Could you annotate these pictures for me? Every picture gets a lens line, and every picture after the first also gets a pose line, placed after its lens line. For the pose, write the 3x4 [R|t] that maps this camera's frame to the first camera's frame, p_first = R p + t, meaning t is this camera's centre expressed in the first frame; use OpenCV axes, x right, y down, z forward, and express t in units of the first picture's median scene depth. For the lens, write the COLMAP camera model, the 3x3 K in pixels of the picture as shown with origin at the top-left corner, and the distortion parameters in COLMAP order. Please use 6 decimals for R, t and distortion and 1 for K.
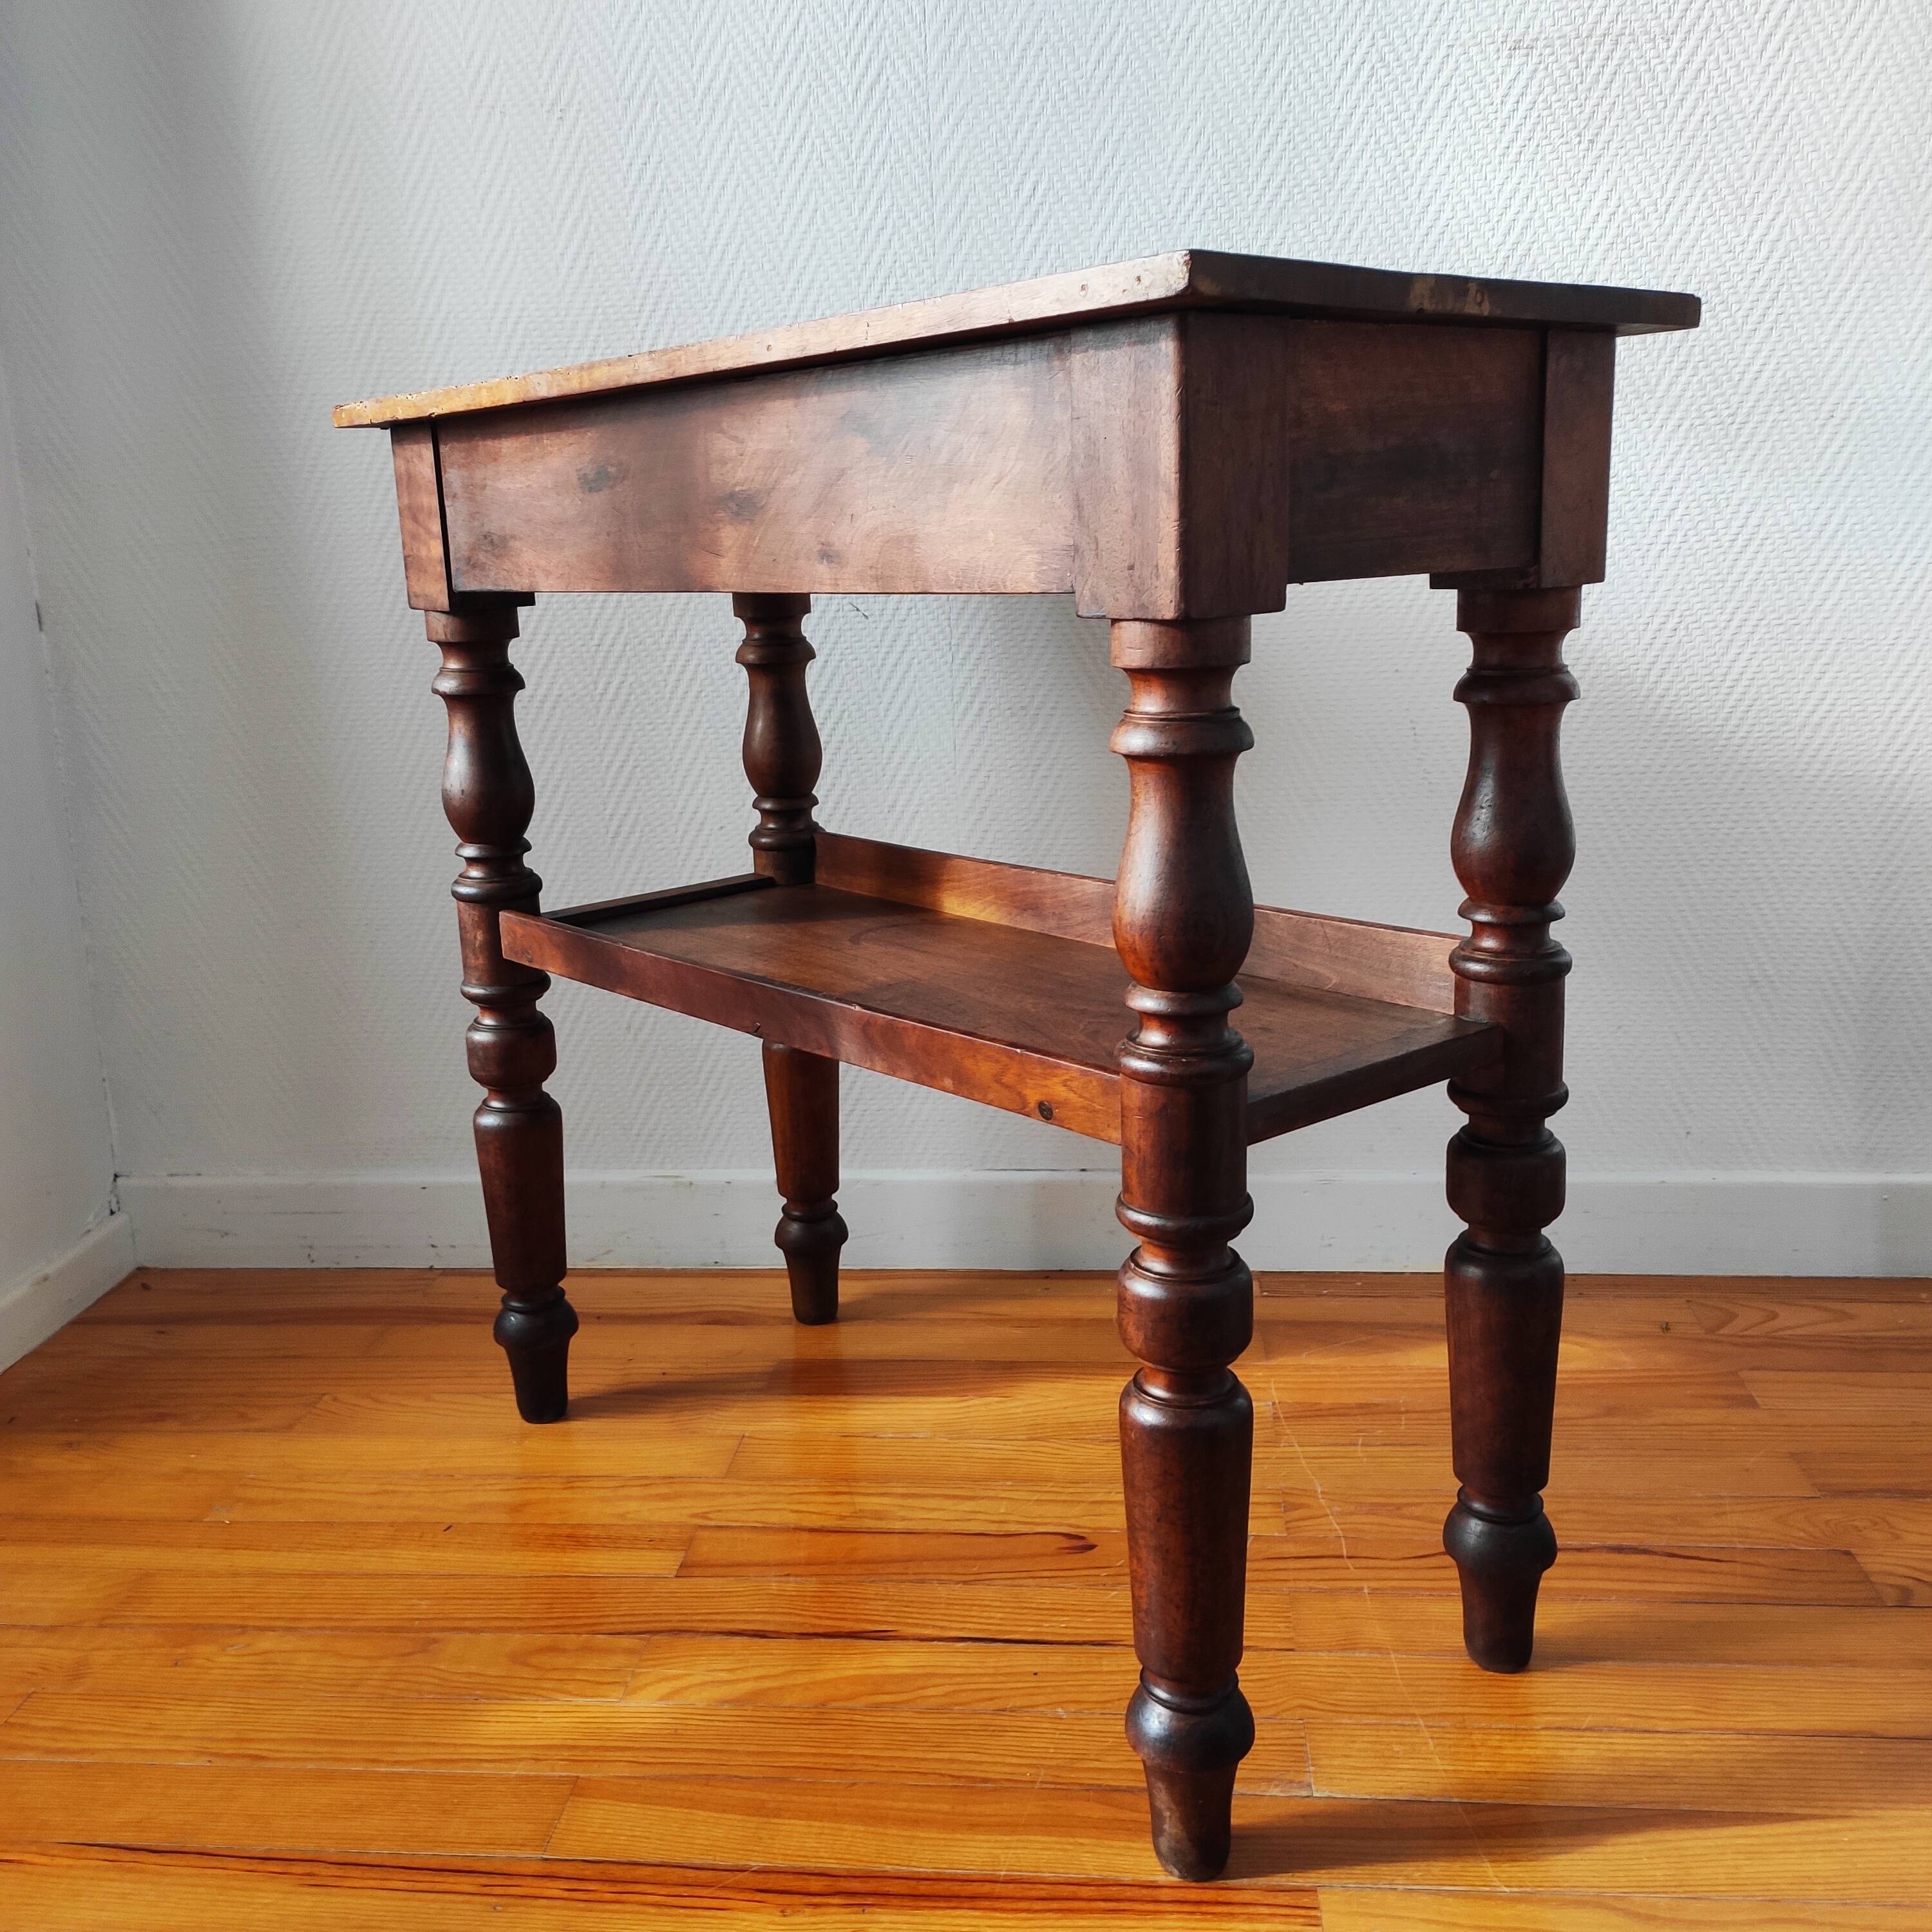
lens RADIAL K [[1943.7, 0, 979.2], [0, 1943.7, 963.8], [0, 0, 1]] dist [0.025132, 0.000000]
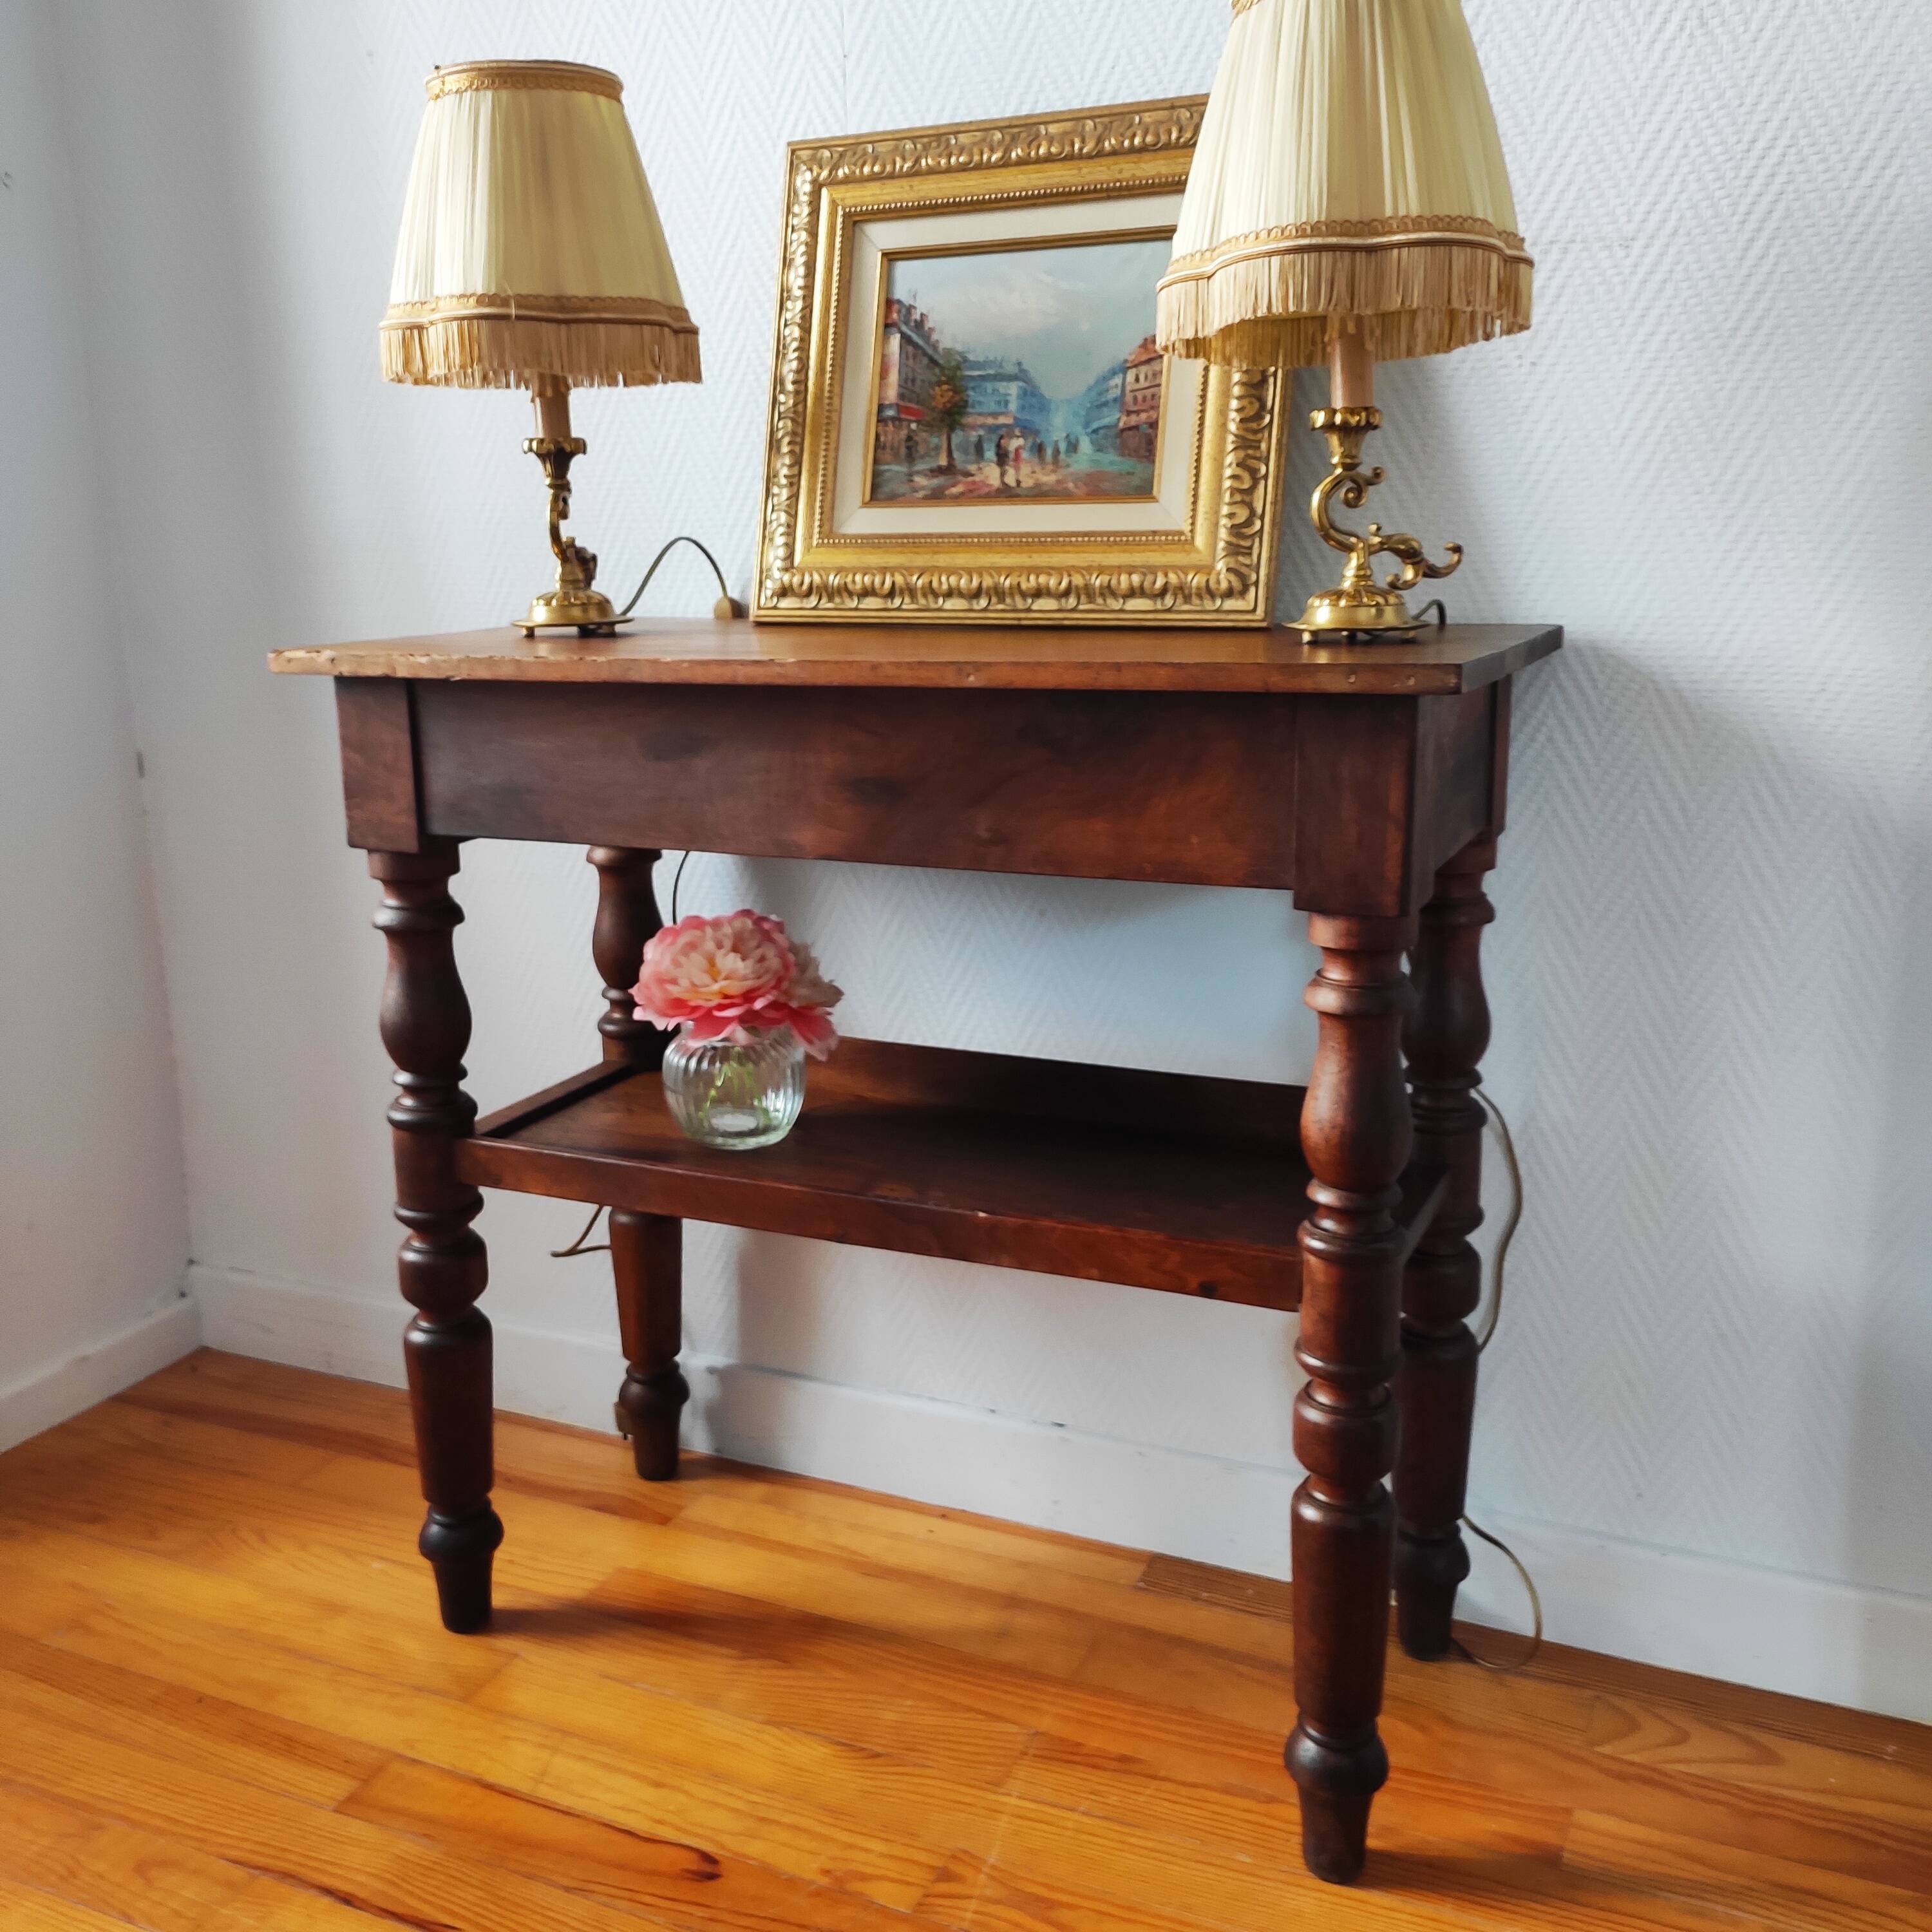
lens RADIAL K [[1943.7, 0, 972.0], [0, 1943.7, 956.5], [0, 0, 1]] dist [0.025132, 0.000000]
pose [[0.945481, 0.092892, -0.312147, 0.368835], [-0.091236, 0.995630, 0.019939, -0.152939], [0.312635, 0.009627, 0.949824, 0.106434]]
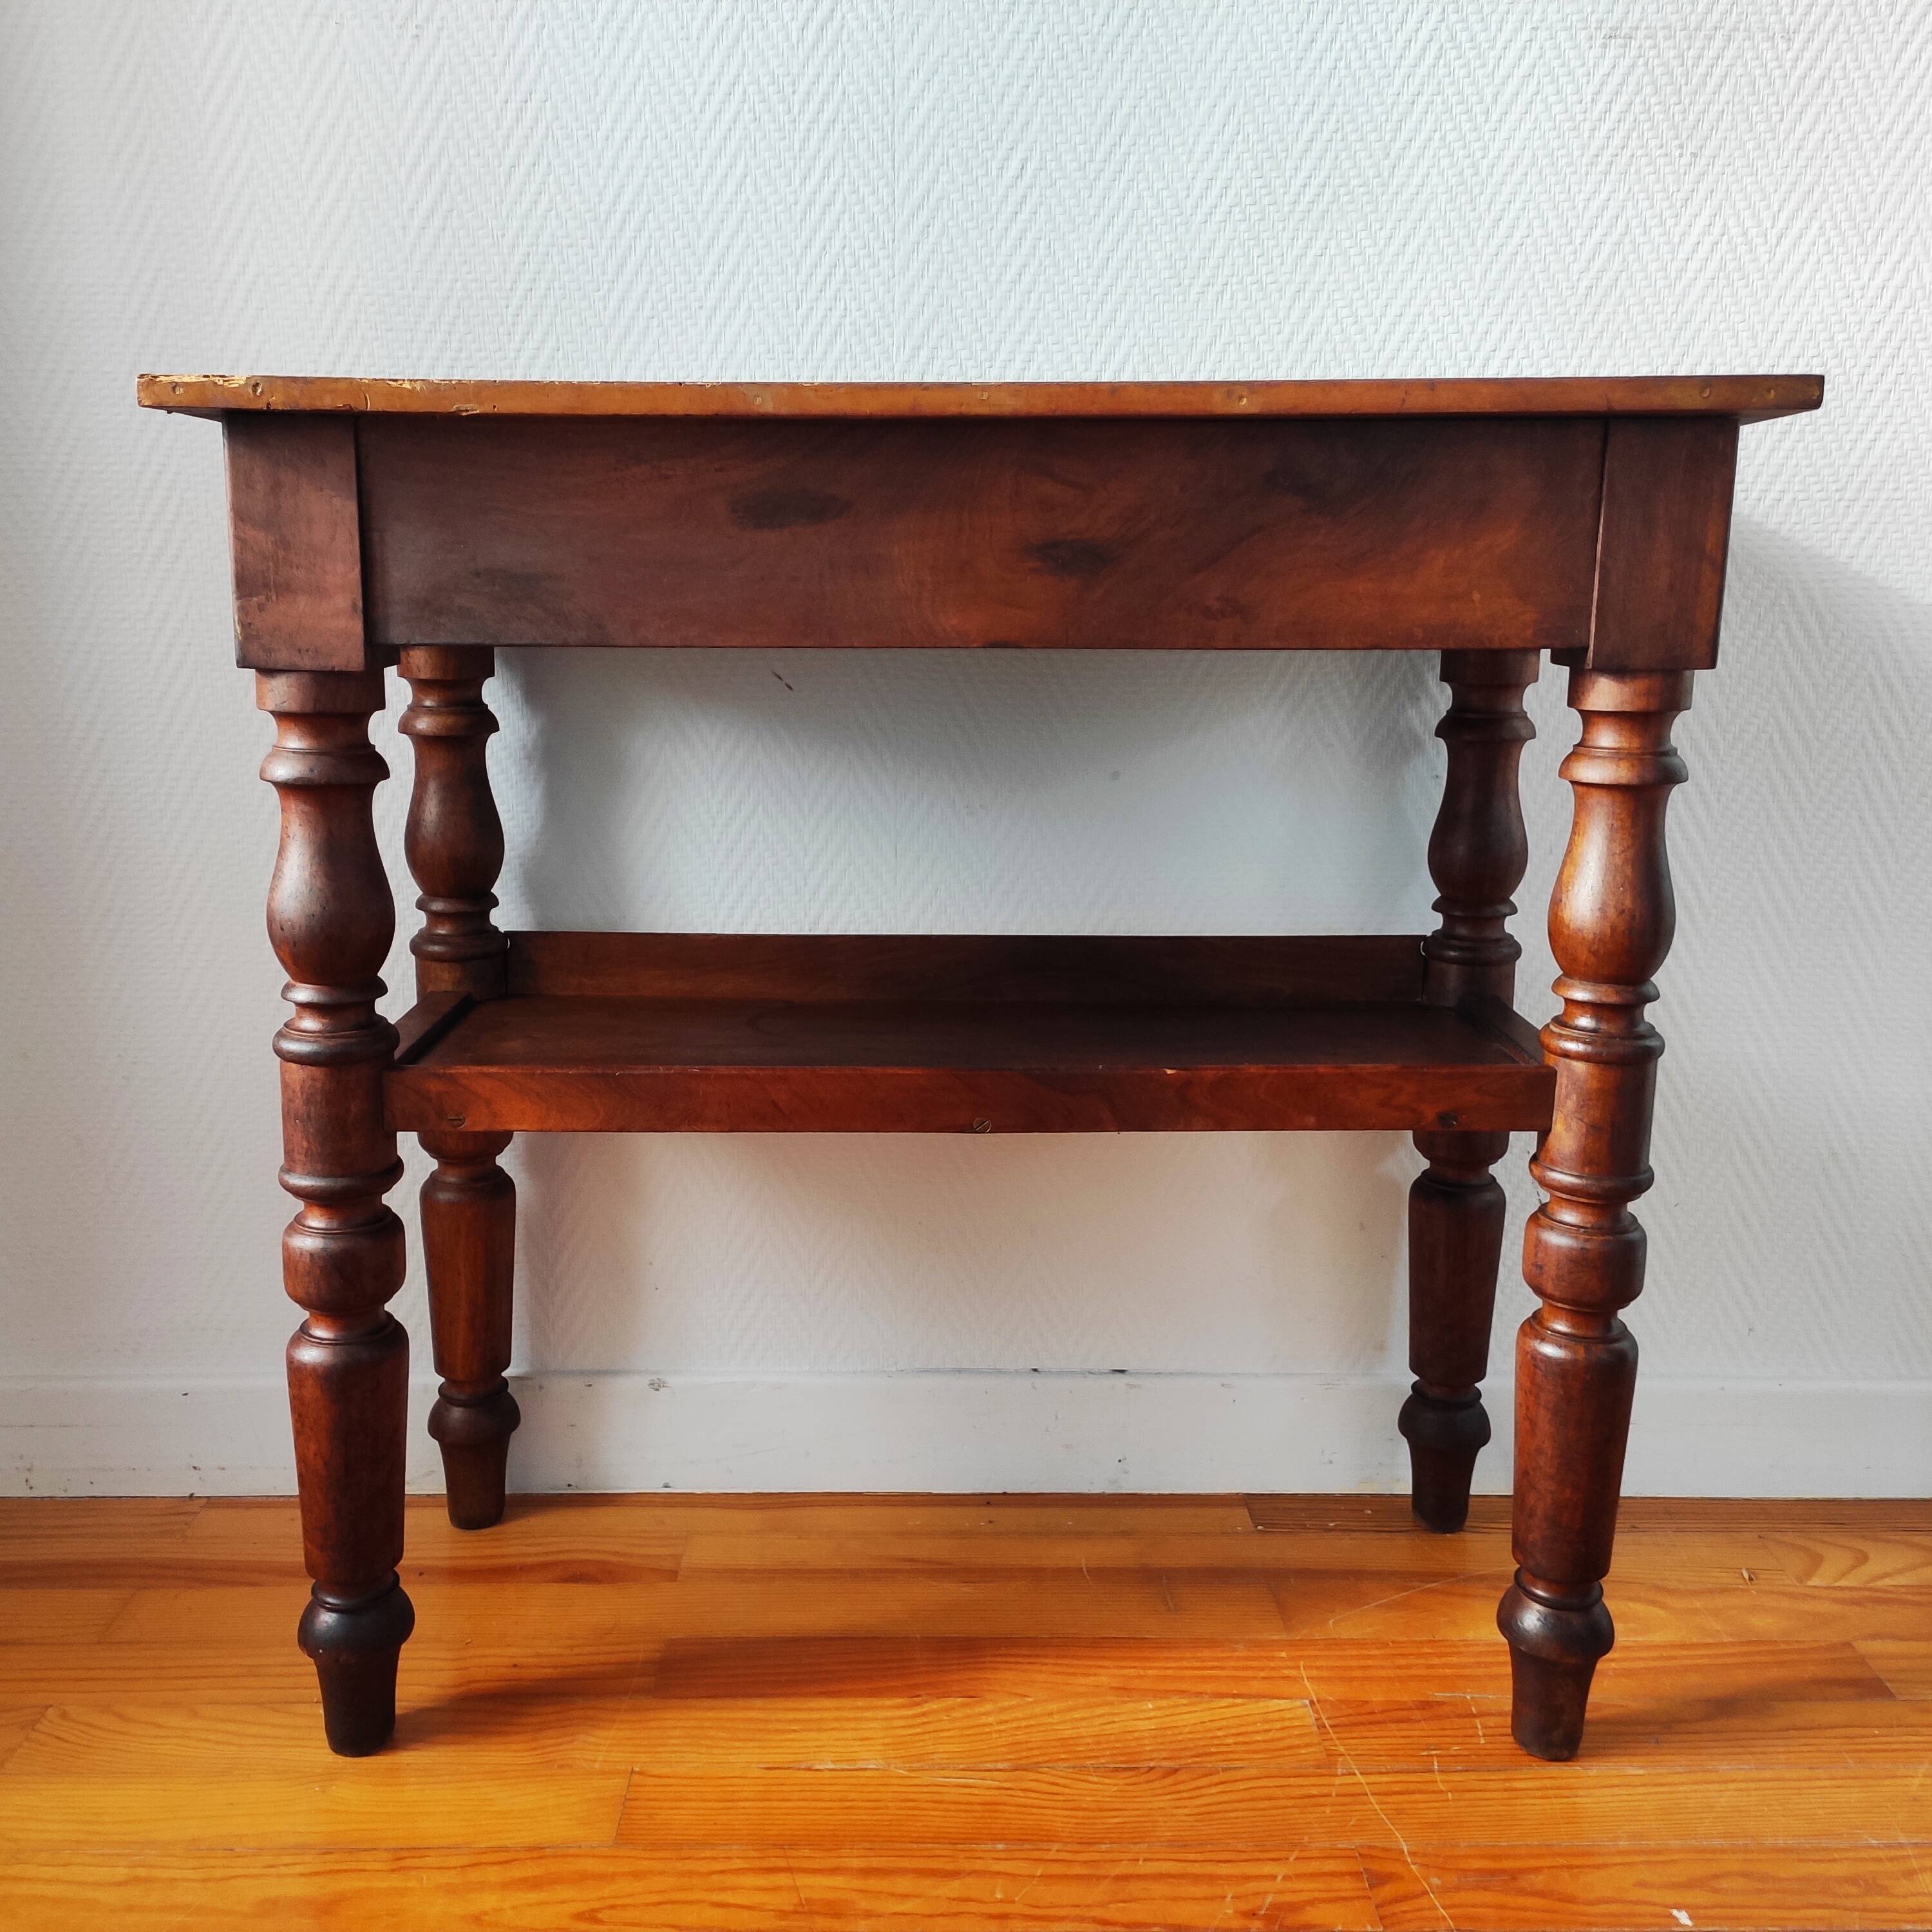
lens RADIAL K [[1943.7, 0, 974.5], [0, 1943.7, 956.0], [0, 0, 1]] dist [0.025132, 0.000000]
pose [[0.992284, 0.019681, 0.122410, -0.085516], [-0.016675, 0.999535, -0.025531, -0.053379], [-0.122856, 0.023293, 0.992151, 0.218864]]
